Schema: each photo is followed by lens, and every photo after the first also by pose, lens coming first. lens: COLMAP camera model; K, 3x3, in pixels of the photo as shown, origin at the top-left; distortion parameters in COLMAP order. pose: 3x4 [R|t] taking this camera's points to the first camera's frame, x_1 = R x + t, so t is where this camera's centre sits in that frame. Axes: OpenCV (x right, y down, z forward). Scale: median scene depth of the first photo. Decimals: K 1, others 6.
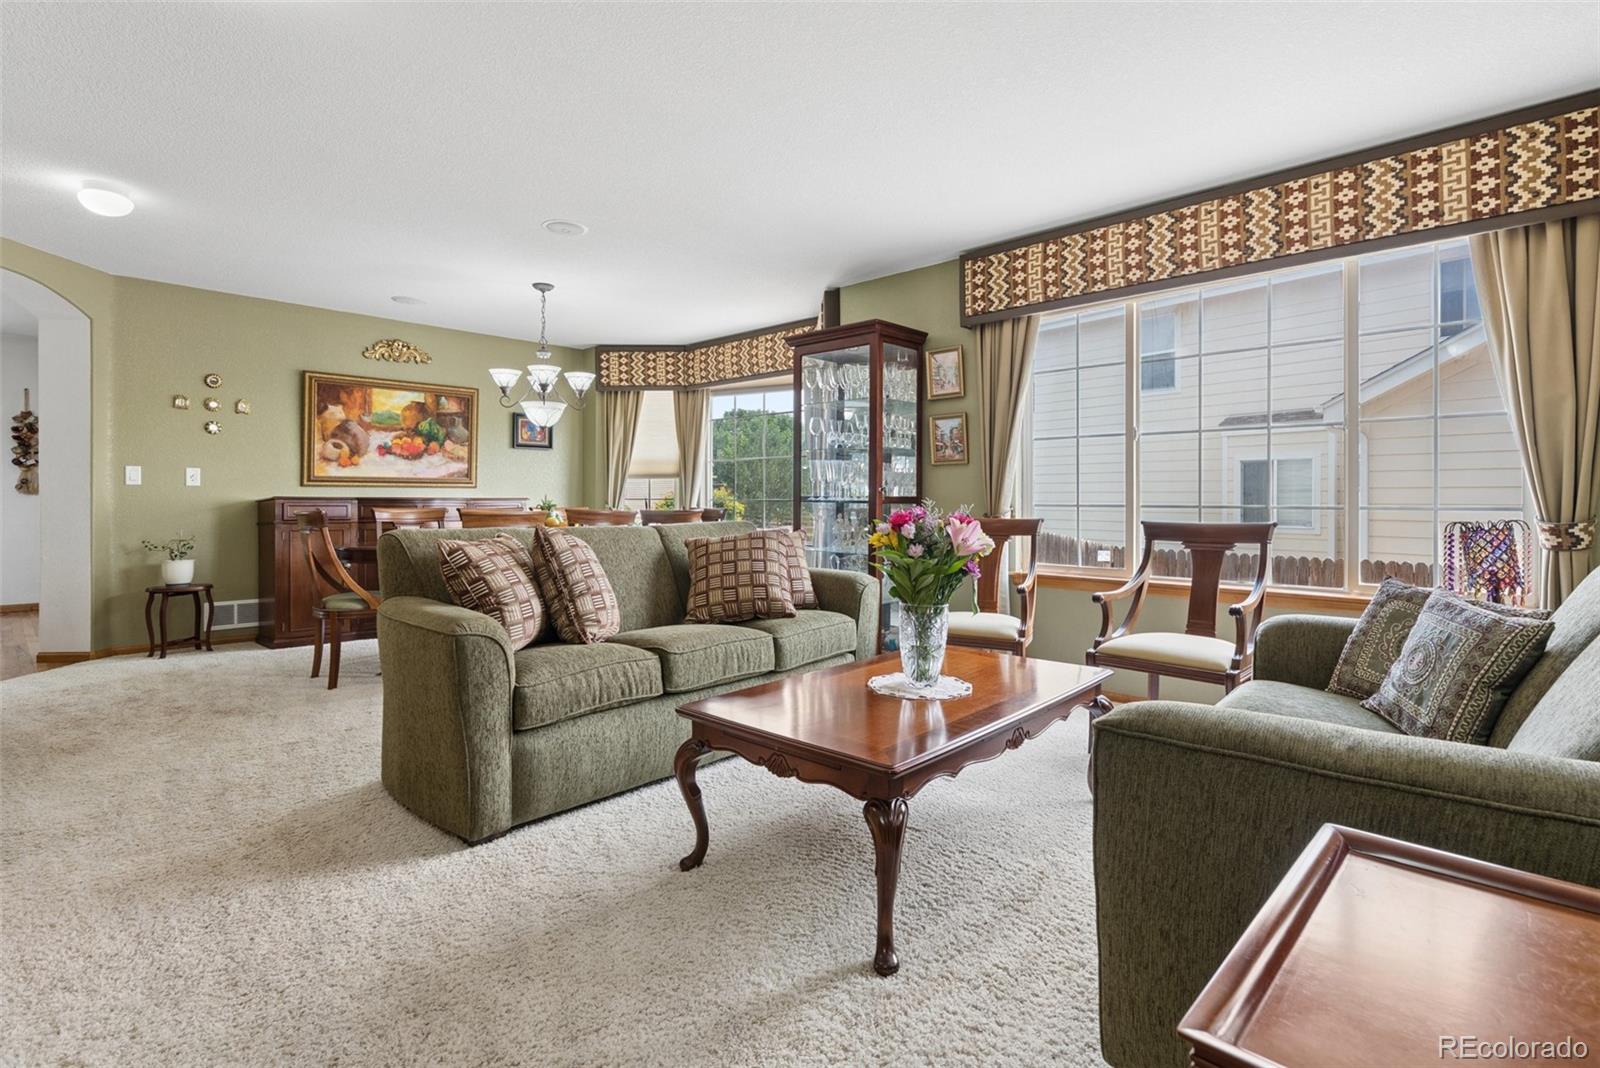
lens RADIAL K [[777.9, 0, 800.8], [0, 777.9, 493.6], [0, 0, 1]] dist [0.001937, -0.000609]
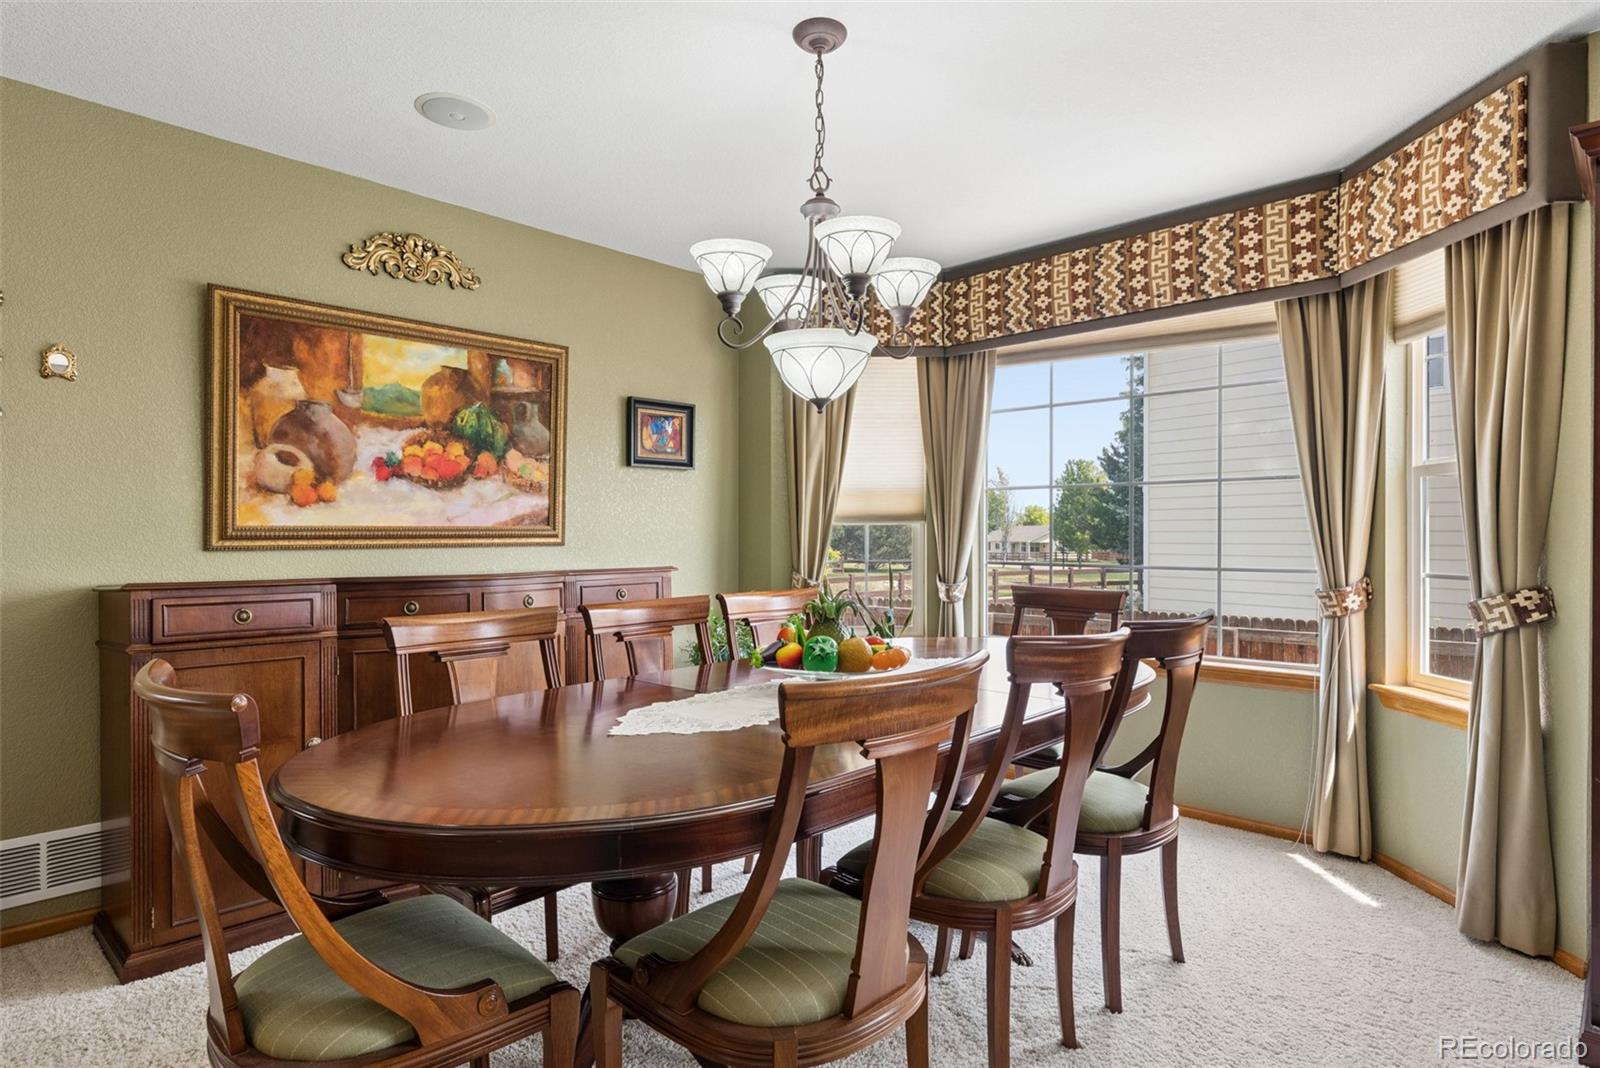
lens RADIAL K [[876.8, 0, 799.1], [0, 876.8, 527.5], [0, 0, 1]] dist [0.002352, 0.000318]
pose [[0.999981, -0.005209, -0.003197, -0.315241], [0.005203, 0.999985, -0.001763, -0.020542], [0.003206, 0.001746, 0.999993, 0.522240]]
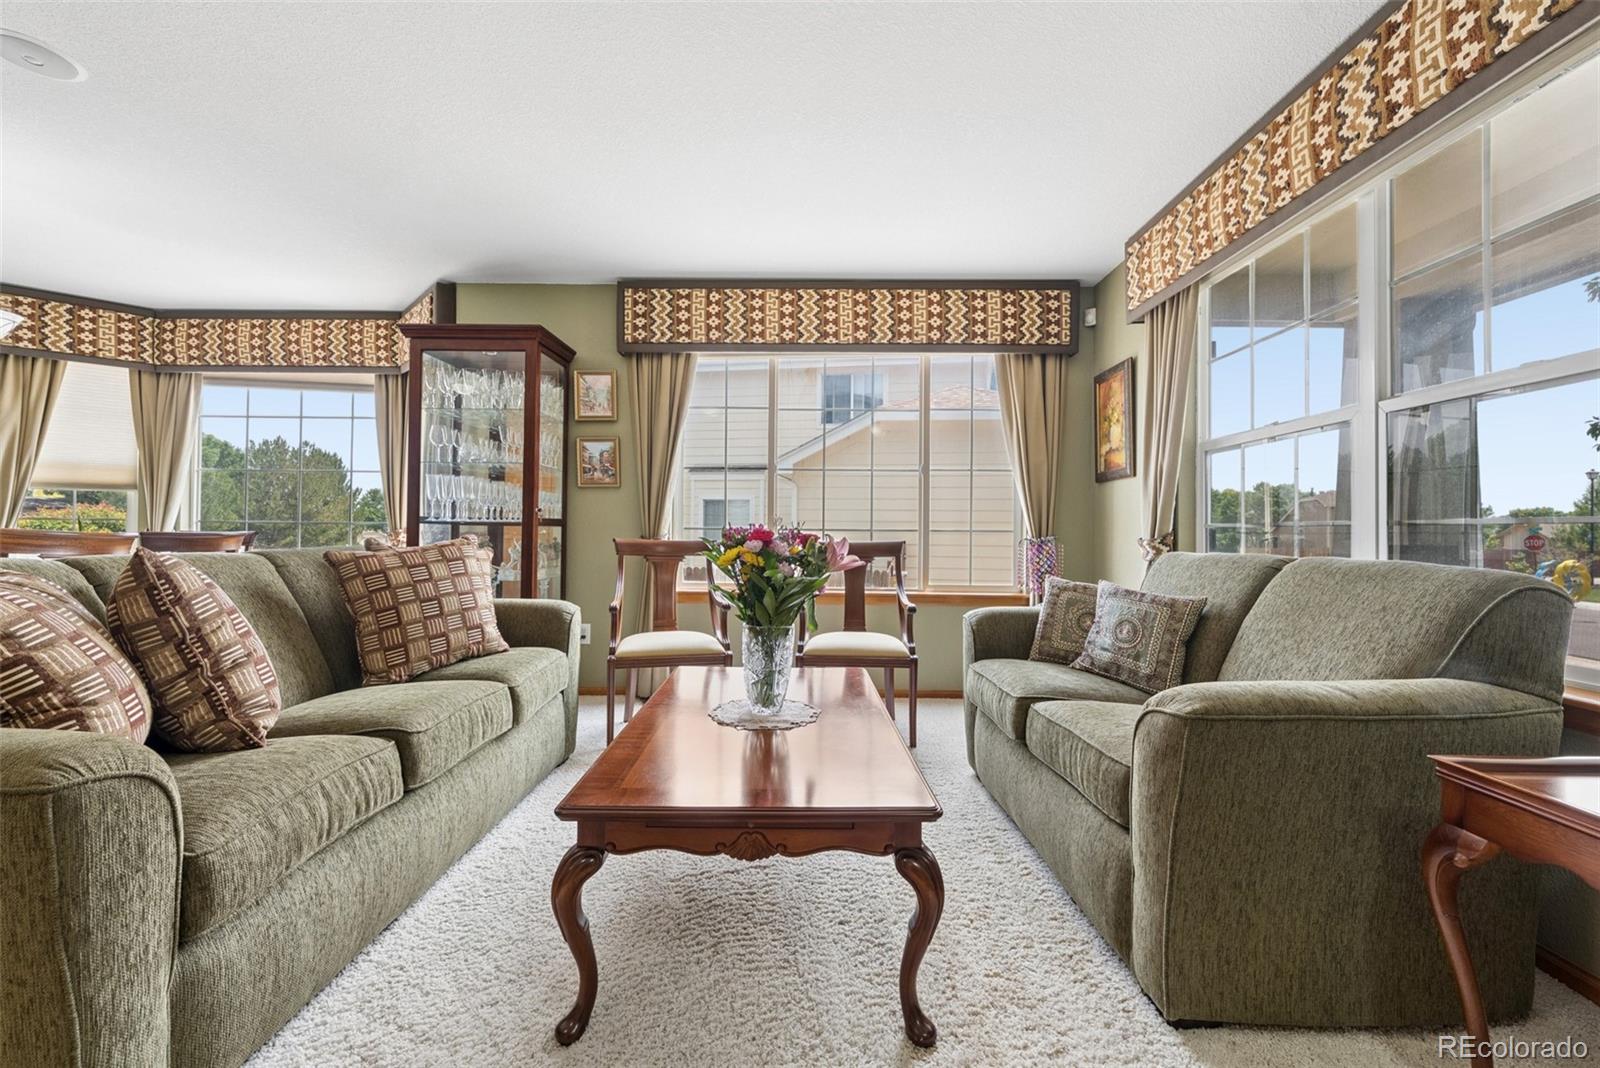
lens RADIAL K [[650.8, 0, 800.5], [0, 650.8, 524.0], [0, 0, 1]] dist [-0.001309, -0.000331]
pose [[0.726111, 0.013525, 0.687444, -0.160849], [-0.012440, 0.999901, -0.006533, 0.009945], [-0.687464, -0.003808, 0.726208, 0.176171]]
